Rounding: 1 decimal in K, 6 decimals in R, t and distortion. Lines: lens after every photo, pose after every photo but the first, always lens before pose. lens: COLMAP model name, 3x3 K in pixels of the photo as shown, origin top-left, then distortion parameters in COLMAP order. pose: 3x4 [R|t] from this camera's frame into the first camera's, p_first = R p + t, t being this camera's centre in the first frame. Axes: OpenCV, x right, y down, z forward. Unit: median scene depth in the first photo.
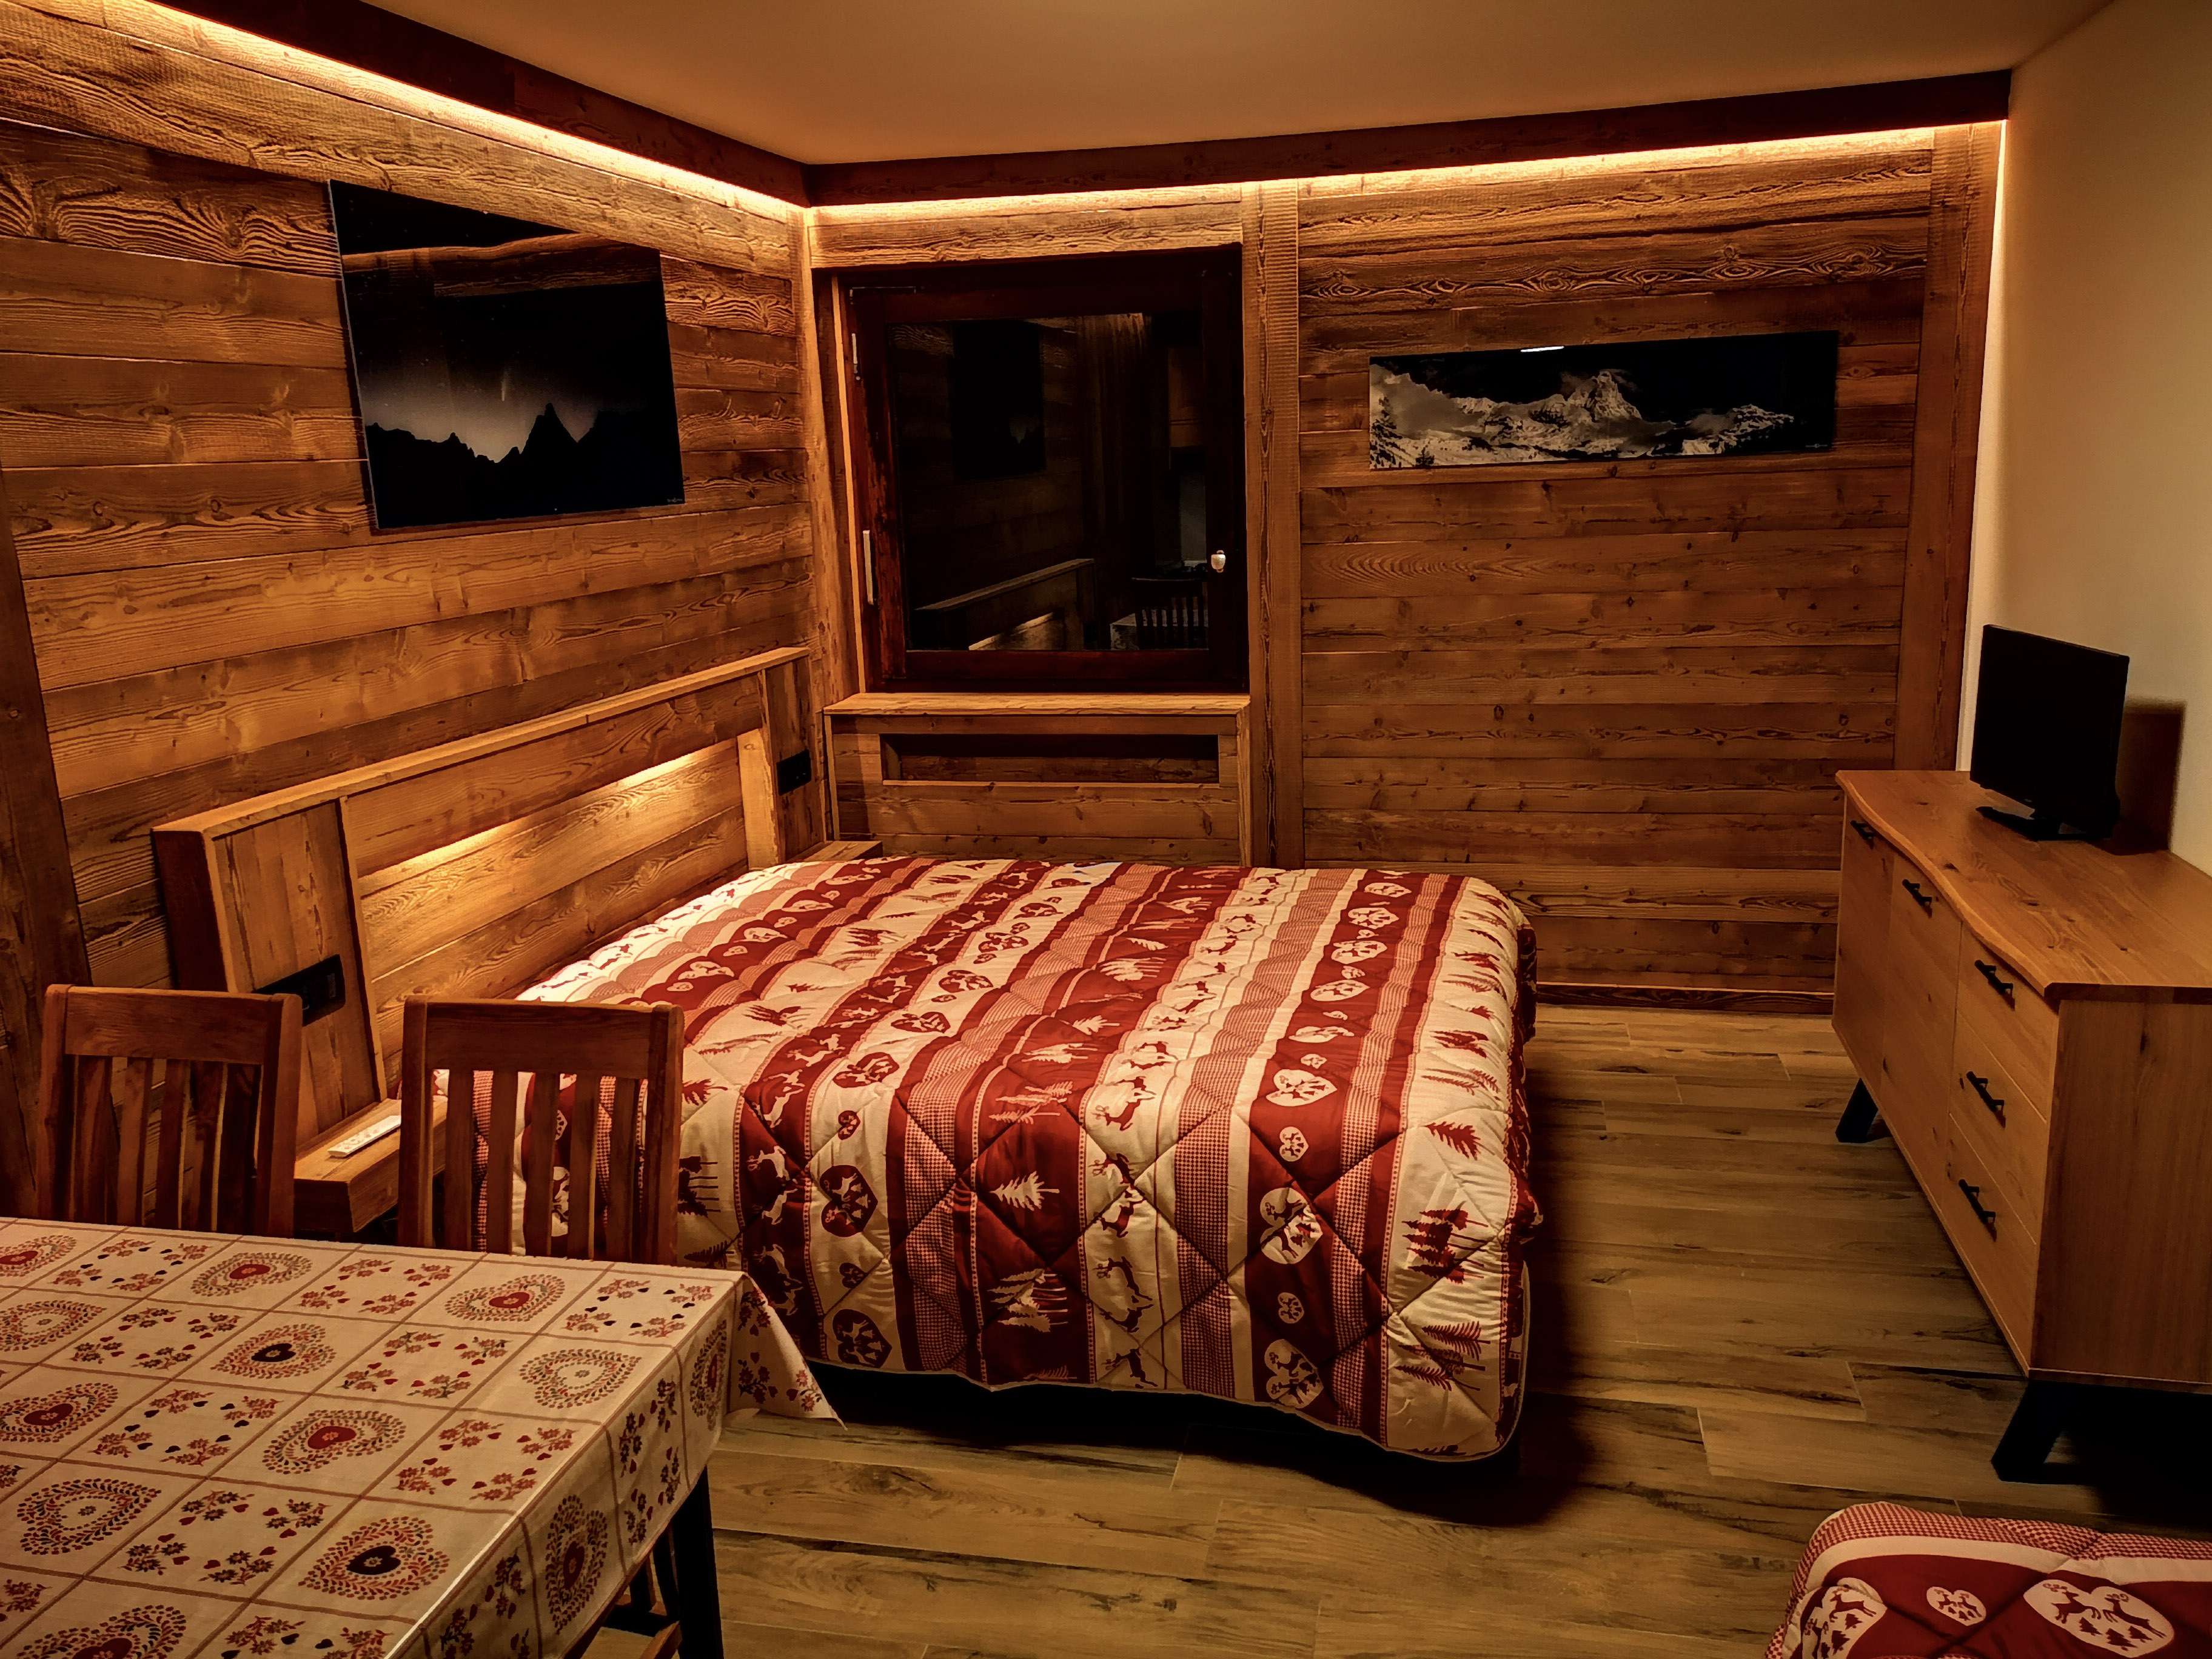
lens RADIAL K [[1716.7, 0, 1108.7], [0, 1716.7, 832.7], [0, 0, 1]] dist [0.053976, -0.052851]
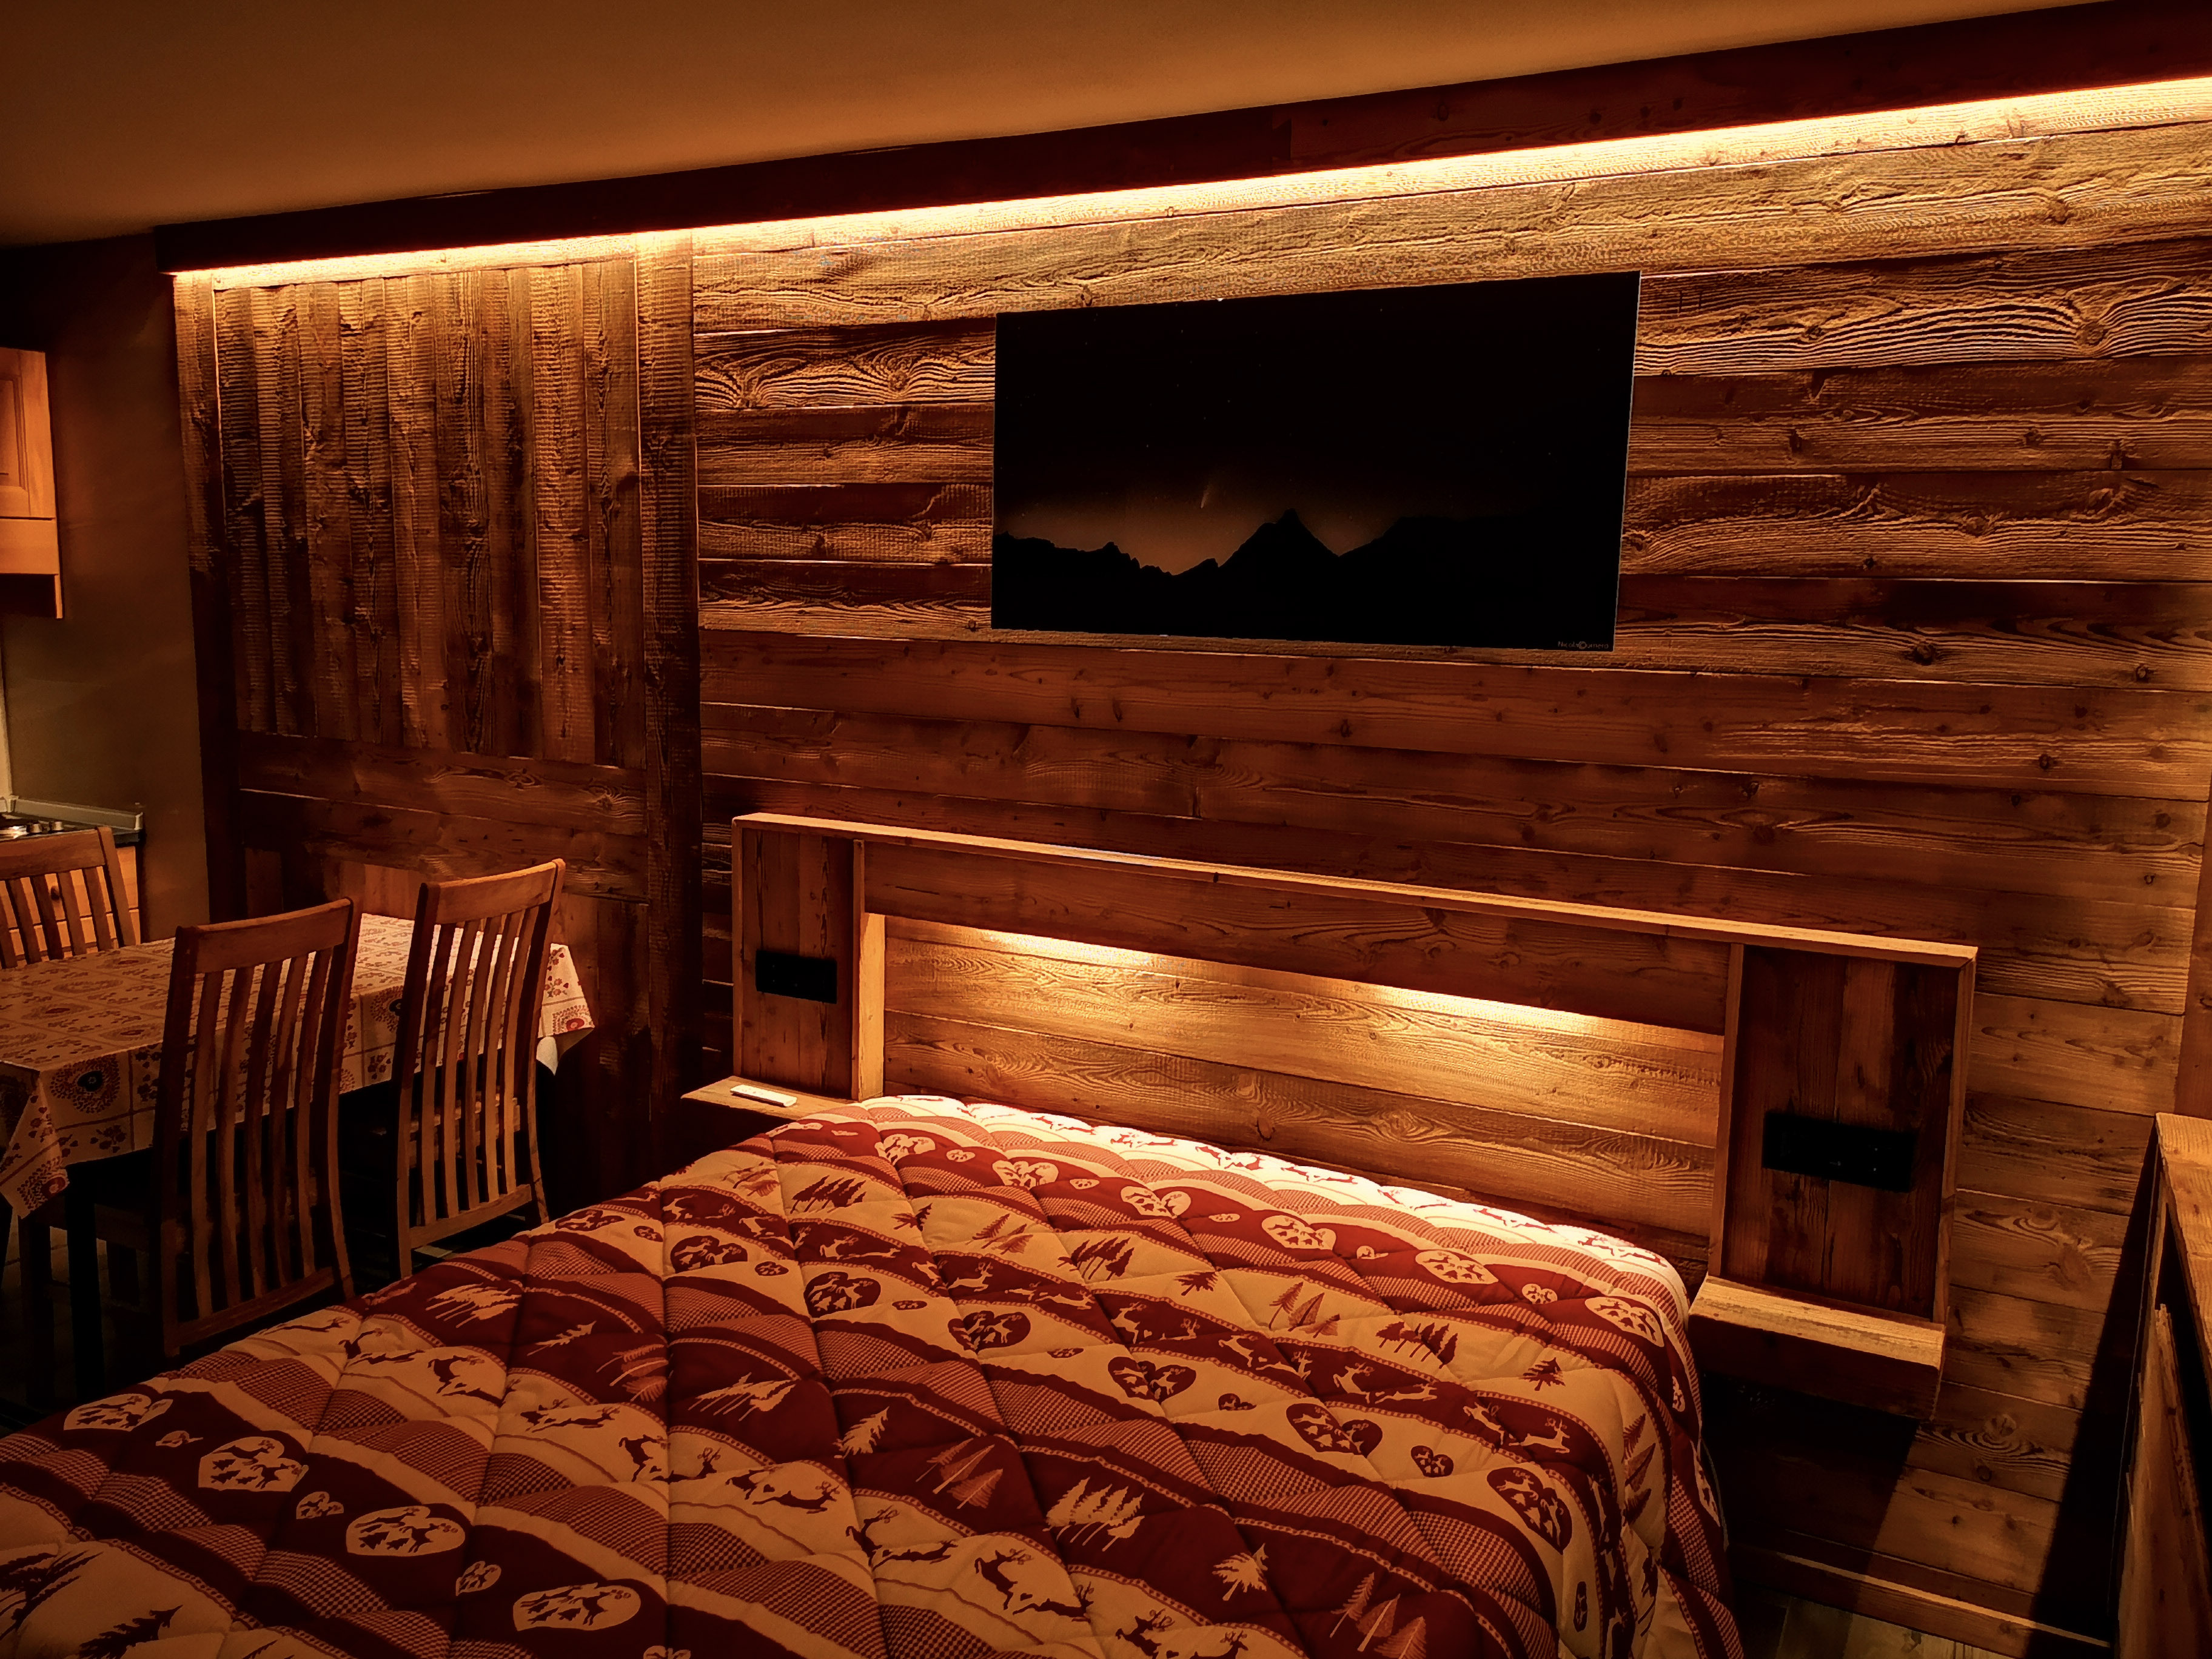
lens RADIAL K [[1716.7, 0, 1110.0], [0, 1716.7, 826.1], [0, 0, 1]] dist [0.053976, -0.052851]
pose [[-0.267927, 0.170677, -0.948201, 0.531235], [-0.221353, 0.946950, 0.232998, -0.288910], [0.937666, 0.272314, -0.215934, 1.186751]]
